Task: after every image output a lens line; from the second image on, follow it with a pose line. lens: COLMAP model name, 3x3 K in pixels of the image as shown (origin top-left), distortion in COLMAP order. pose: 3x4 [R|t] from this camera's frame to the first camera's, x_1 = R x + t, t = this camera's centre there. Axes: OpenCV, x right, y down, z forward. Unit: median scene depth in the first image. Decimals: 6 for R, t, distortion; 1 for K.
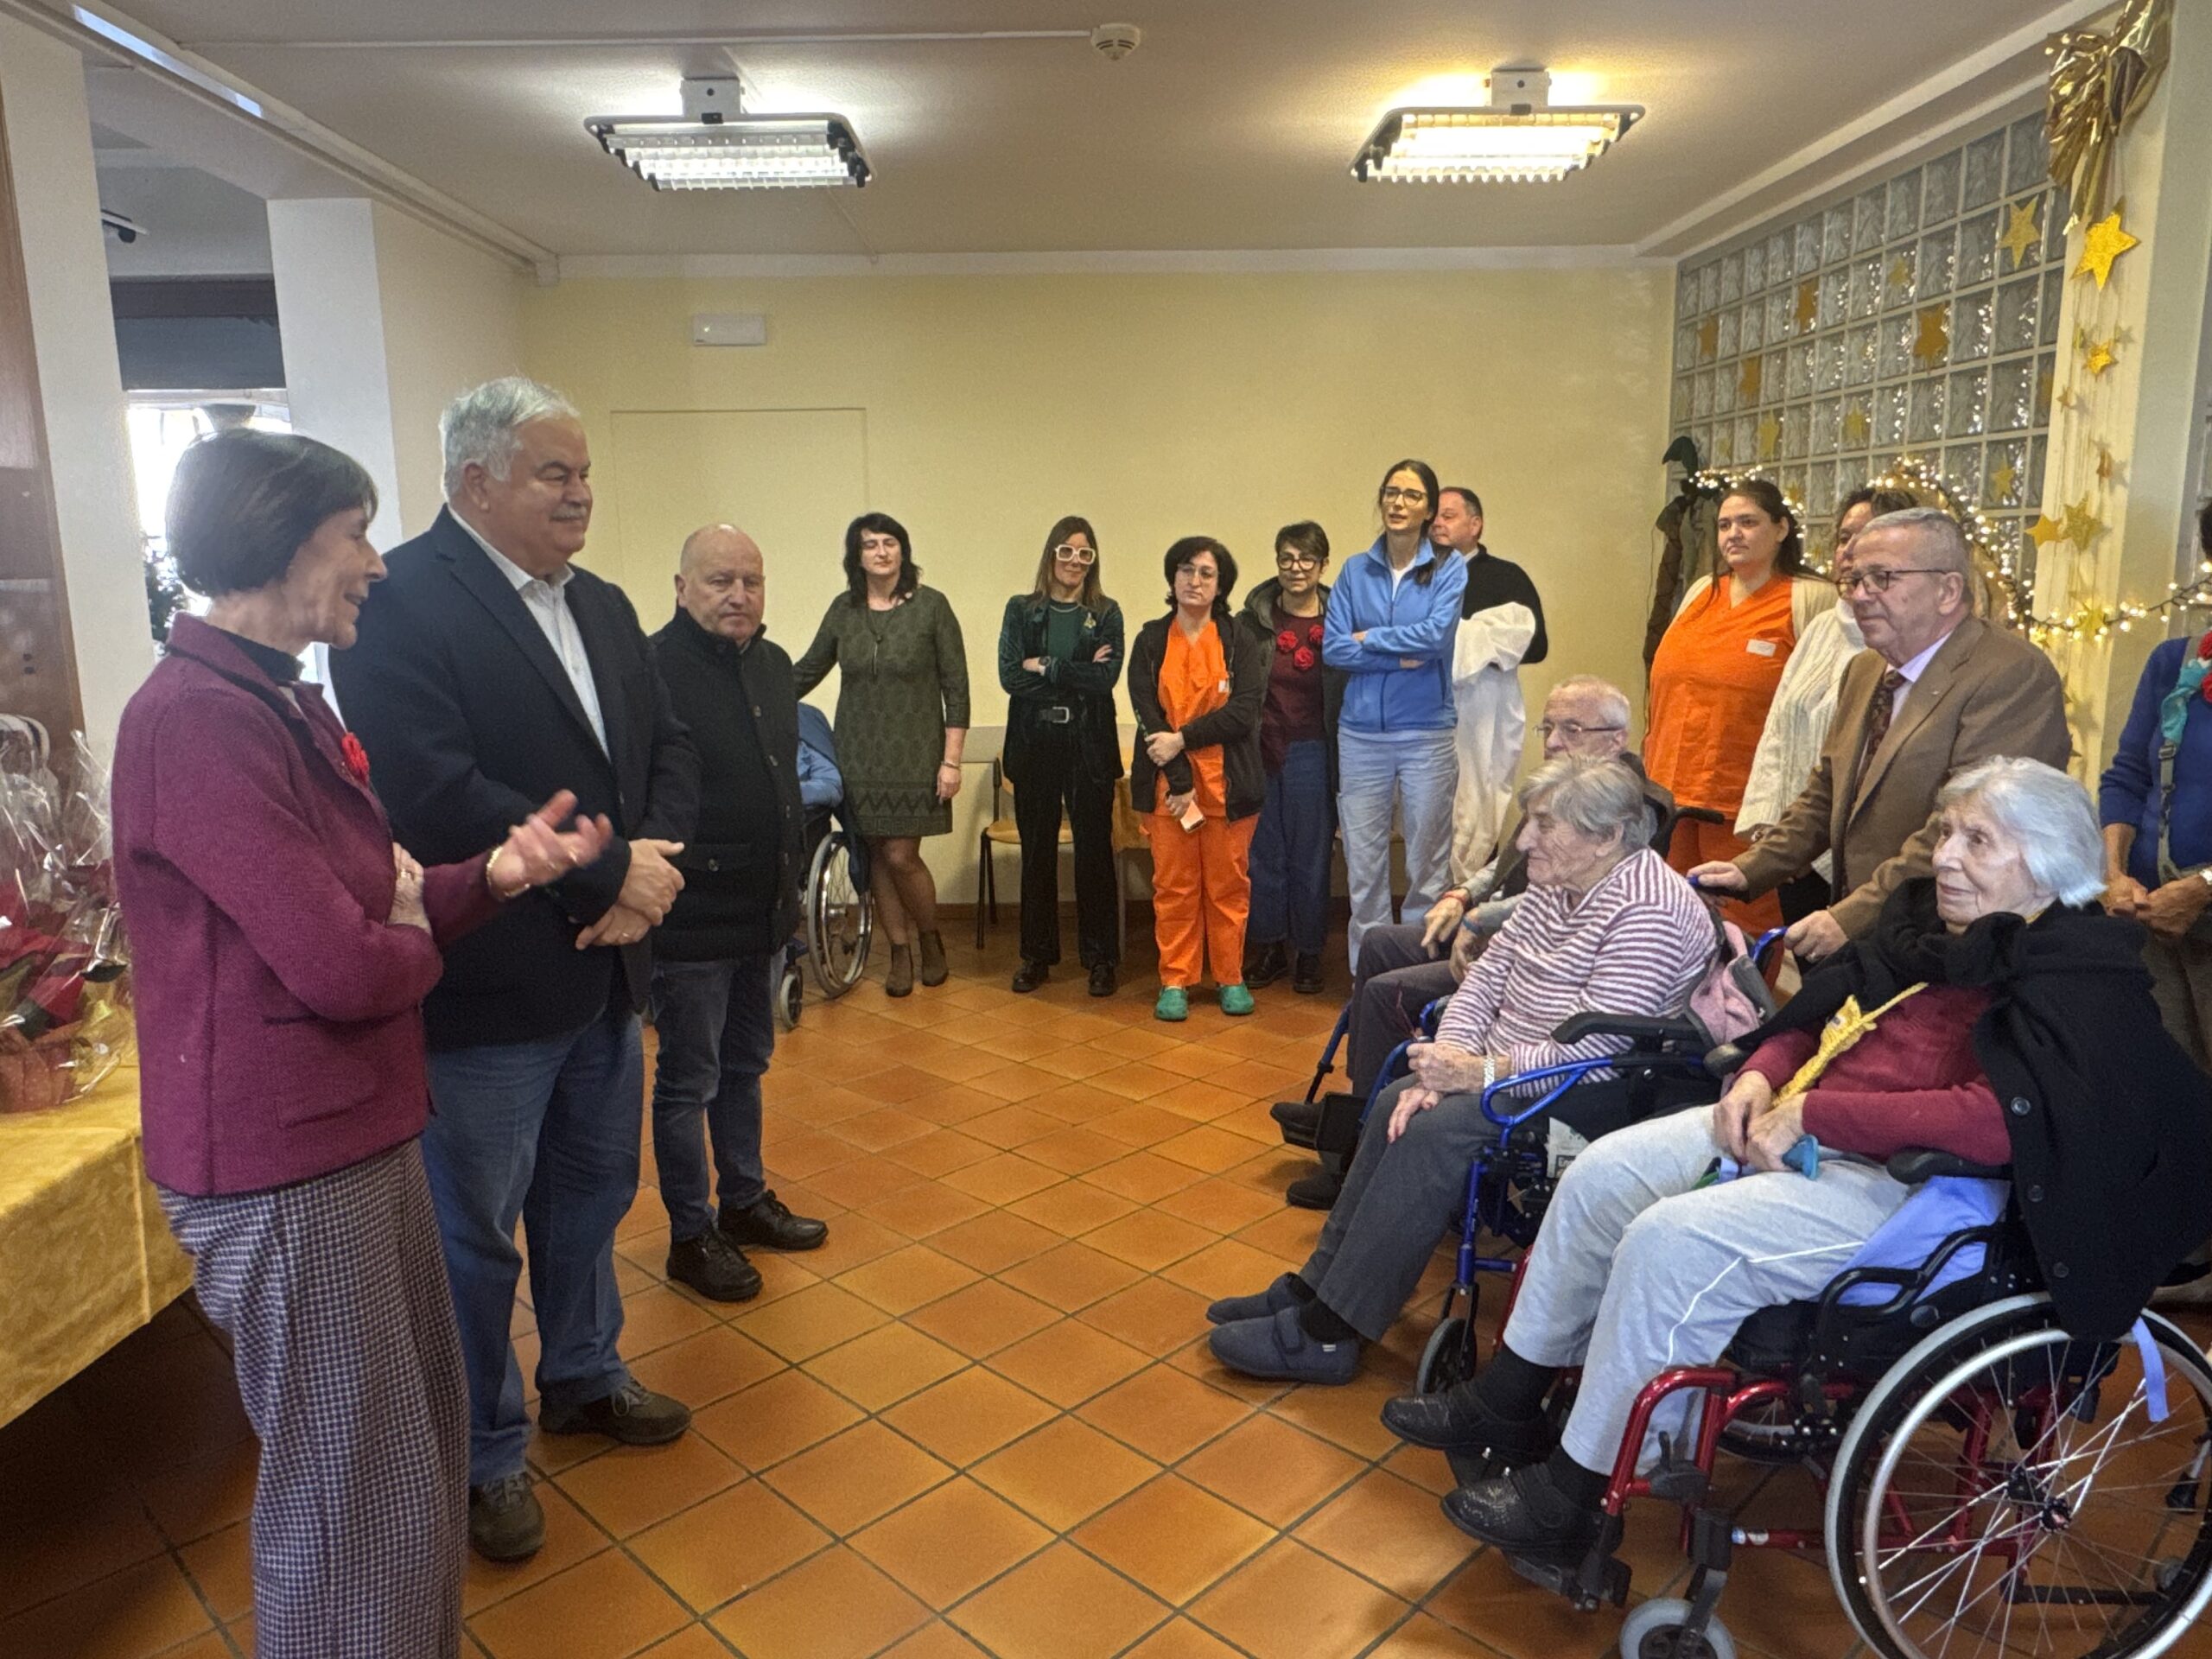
lens RADIAL K [[1532.9, 0, 1106.0], [0, 1532.9, 829.5], [0, 0, 1]] dist [0.000634, 0.000225]
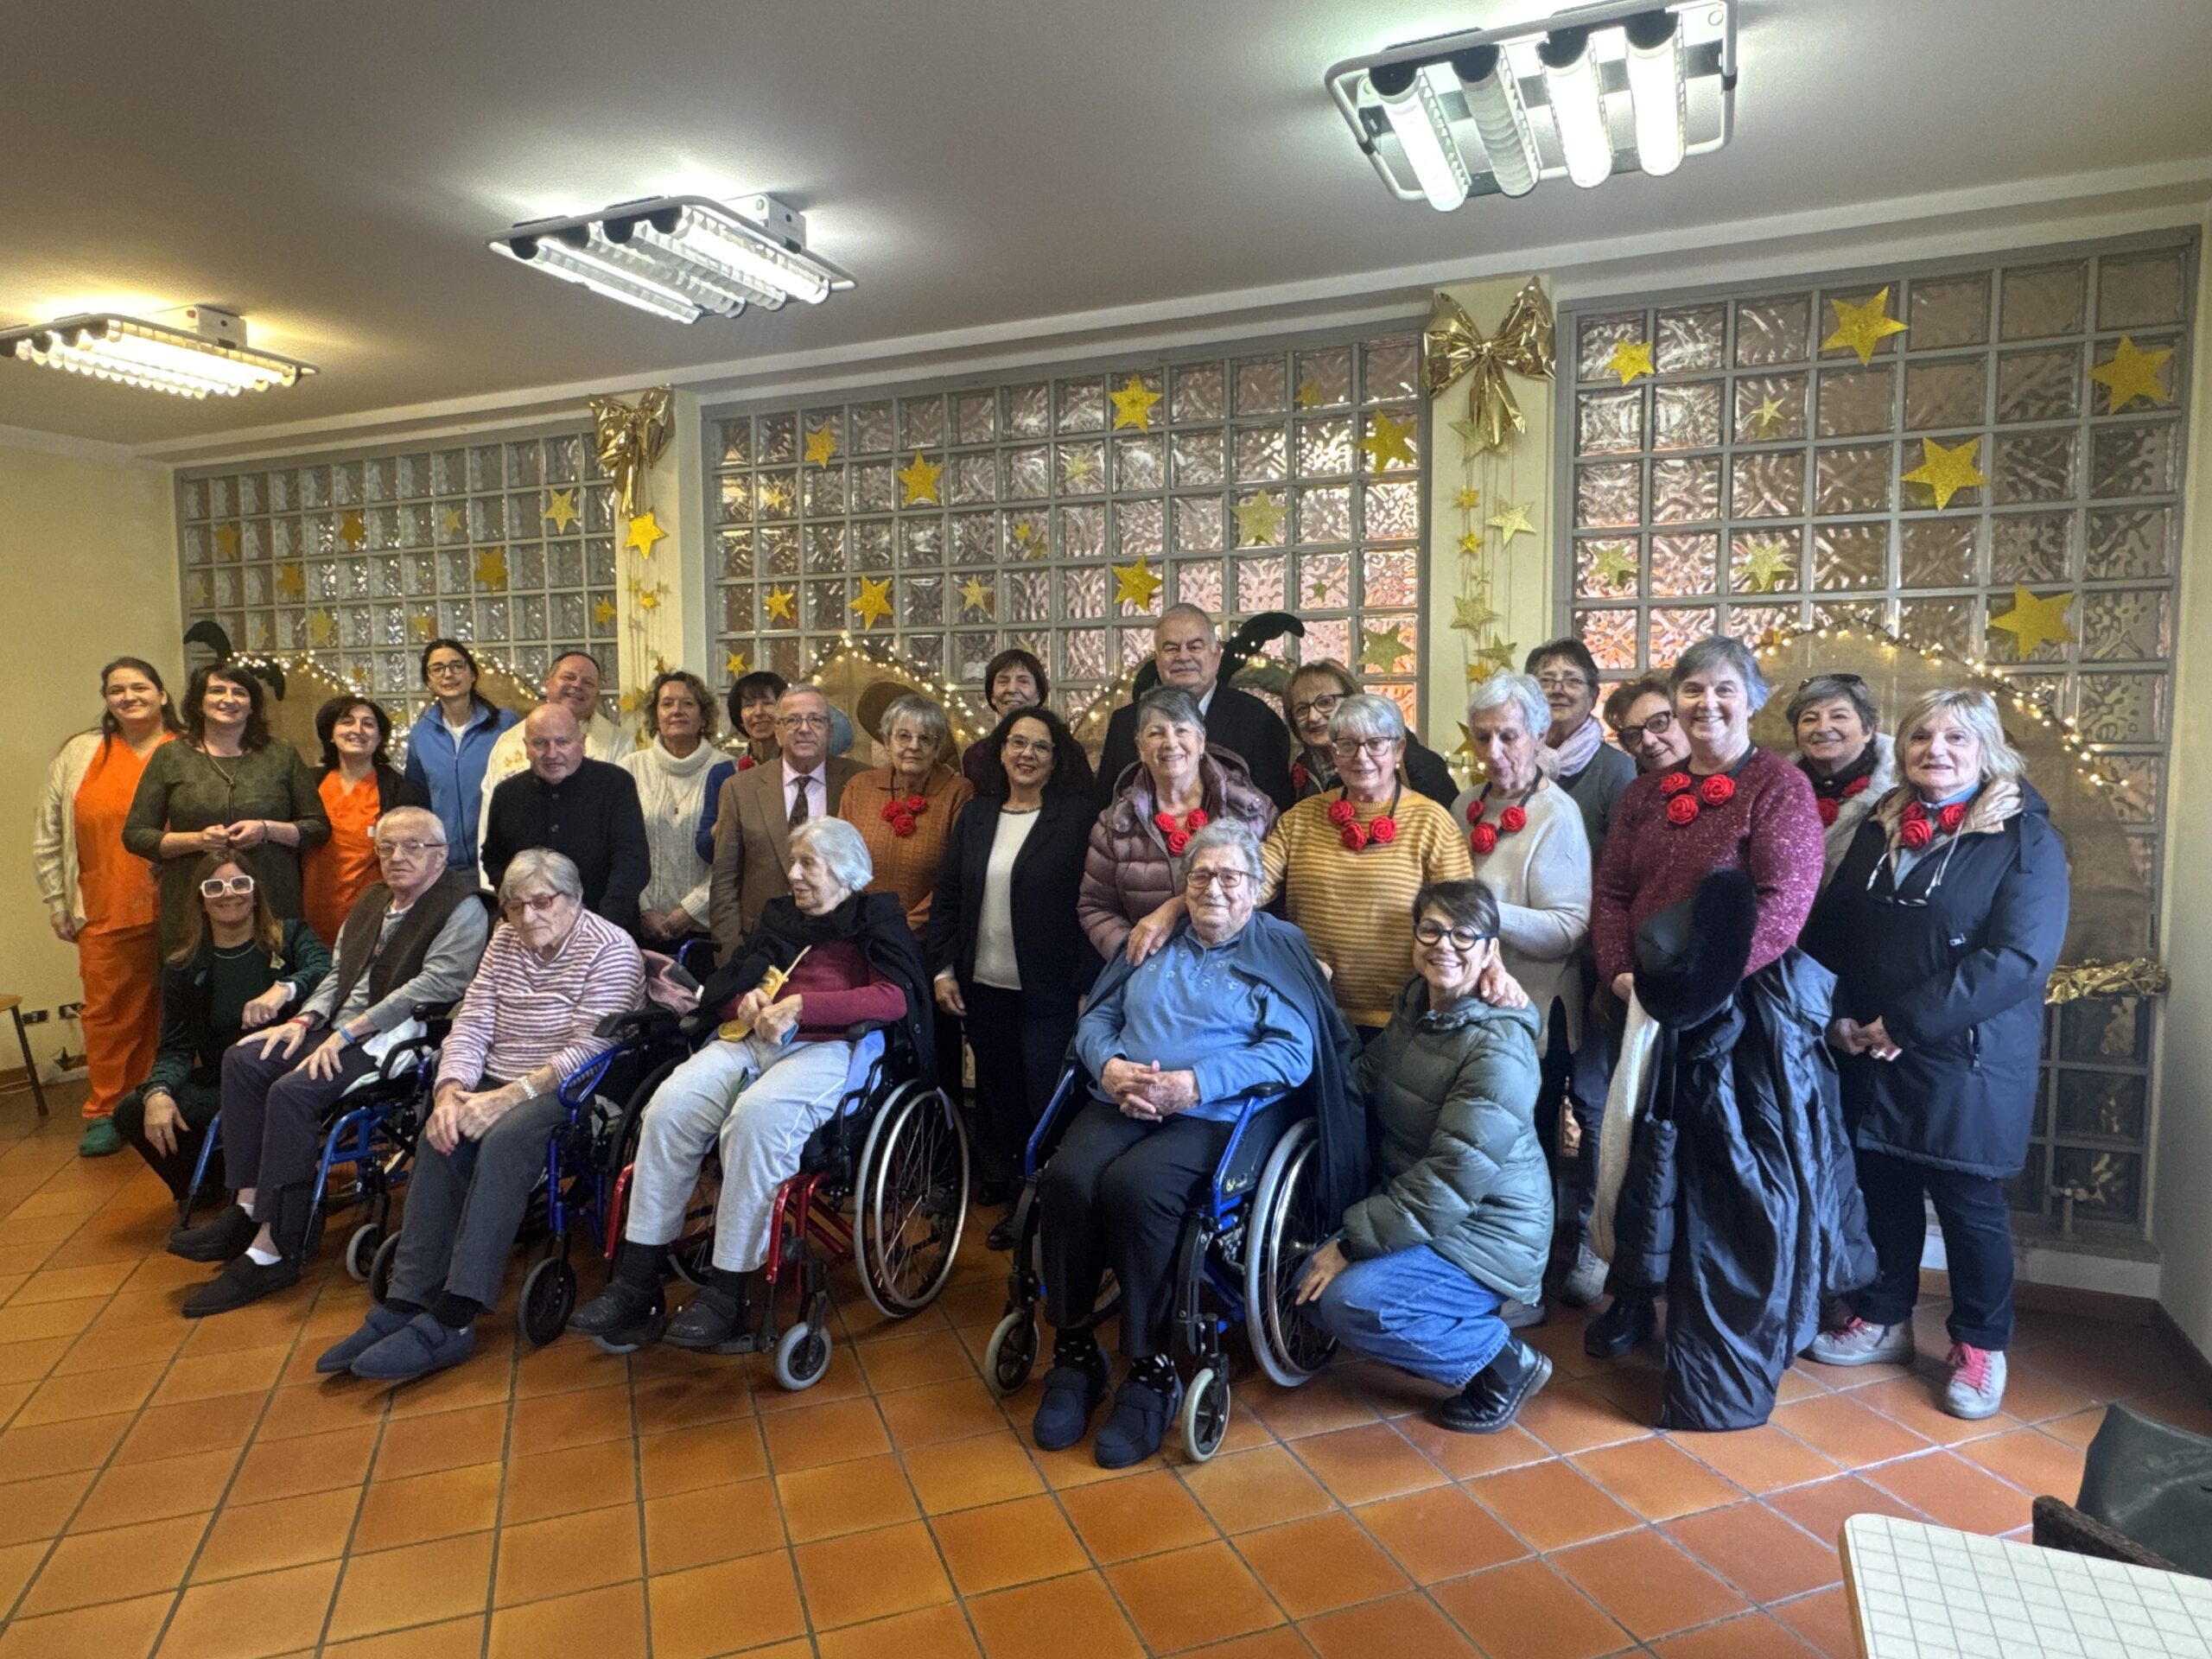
lens RADIAL K [[1399.6, 0, 1106.0], [0, 1399.6, 829.5], [0, 0, 1]] dist [0.001240, -0.000559]
pose [[0.395685, -0.058045, 0.916550, -0.563711], [0.165898, 0.986100, -0.009171, 0.028853], [-0.903278, 0.155683, 0.399815, 0.010272]]
